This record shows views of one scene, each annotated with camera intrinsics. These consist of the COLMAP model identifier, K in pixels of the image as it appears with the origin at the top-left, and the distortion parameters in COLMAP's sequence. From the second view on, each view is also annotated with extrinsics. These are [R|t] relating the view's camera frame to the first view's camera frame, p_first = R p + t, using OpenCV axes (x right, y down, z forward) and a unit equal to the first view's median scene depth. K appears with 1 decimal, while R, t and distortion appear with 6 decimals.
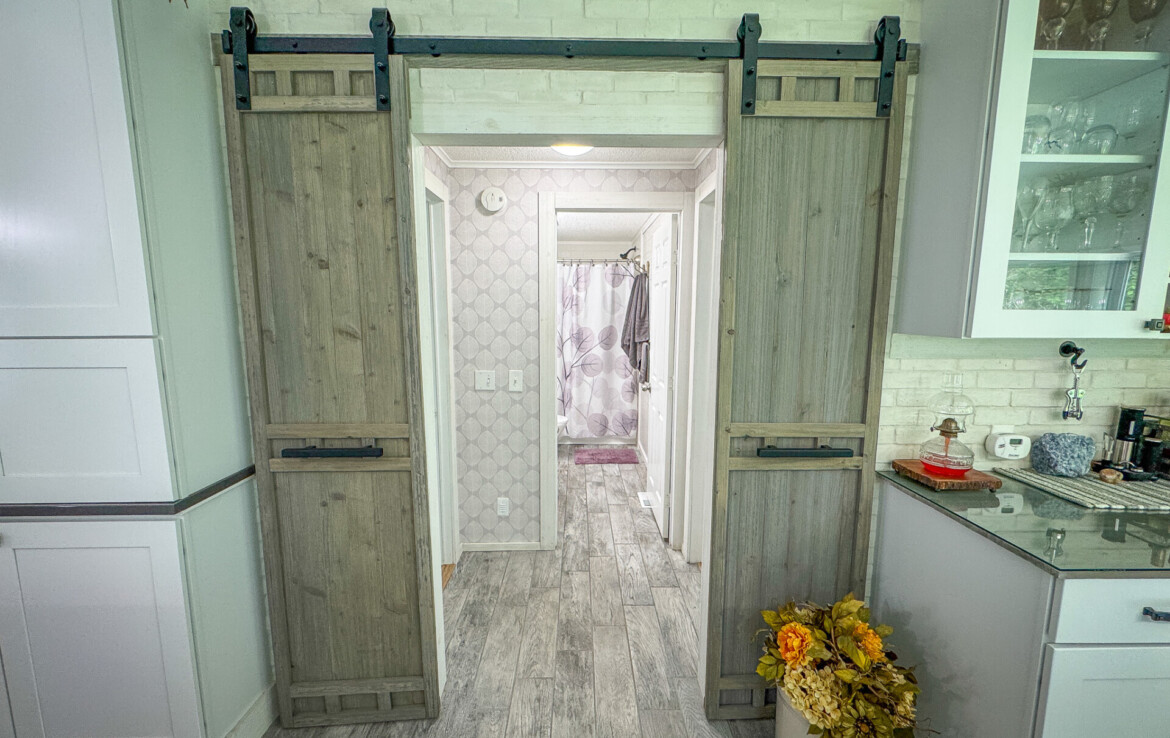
lens RADIAL K [[480.8, 0, 570.4], [0, 480.8, 374.0], [0, 0, 1]] dist [-0.003672, 0.000783]
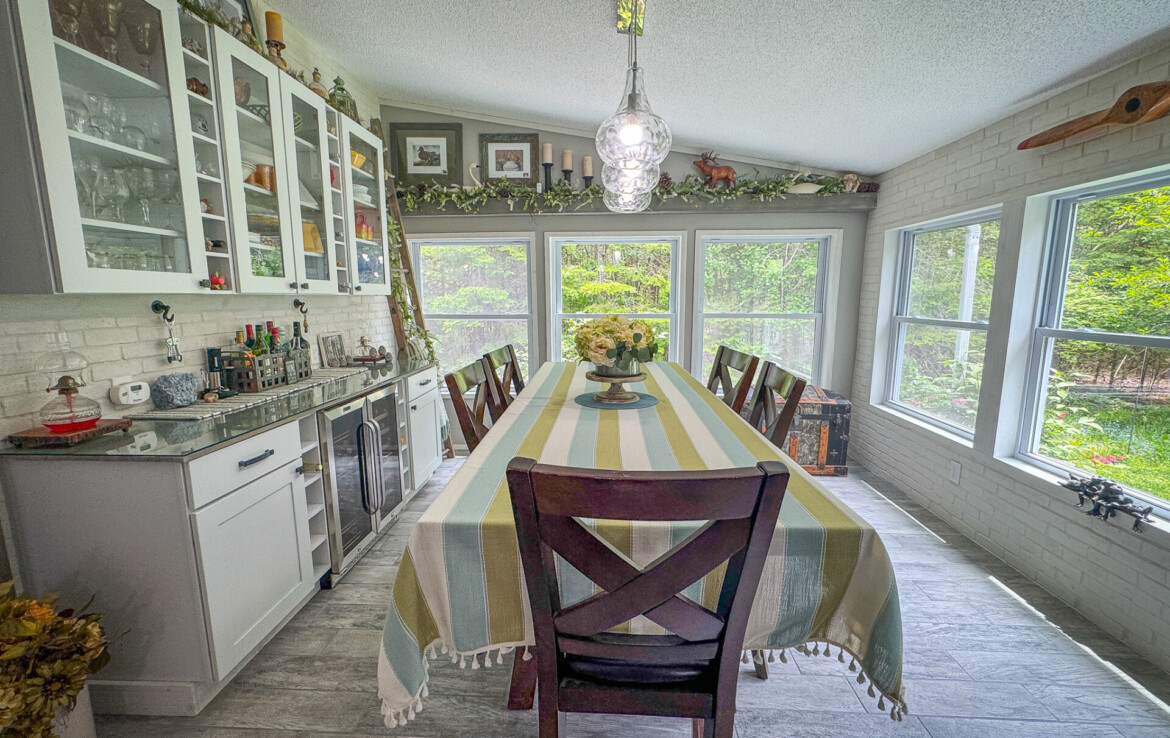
lens RADIAL K [[480.8, 0, 590.0], [0, 480.8, 369.1], [0, 0, 1]] dist [-0.003672, 0.000783]
pose [[0.058871, -0.155502, 0.986080, -0.143449], [0.130200, 0.980551, 0.146857, 0.069555], [-0.989738, 0.119742, 0.077972, -0.183039]]
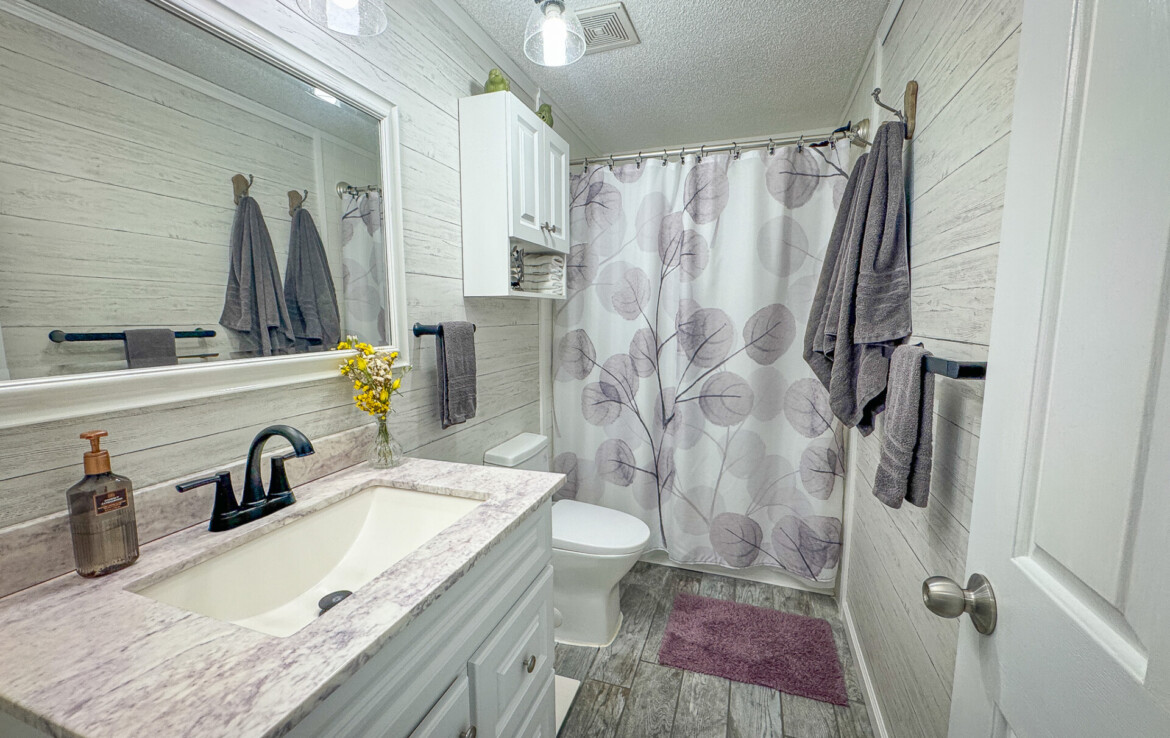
lens RADIAL K [[480.8, 0, 577.9], [0, 480.8, 372.0], [0, 0, 1]] dist [-0.003672, 0.000783]
pose [[0.945135, 0.039845, -0.324241, 0.101754], [-0.045773, 0.998895, -0.010674, -0.054795], [0.323457, 0.024930, 0.945914, 0.983805]]
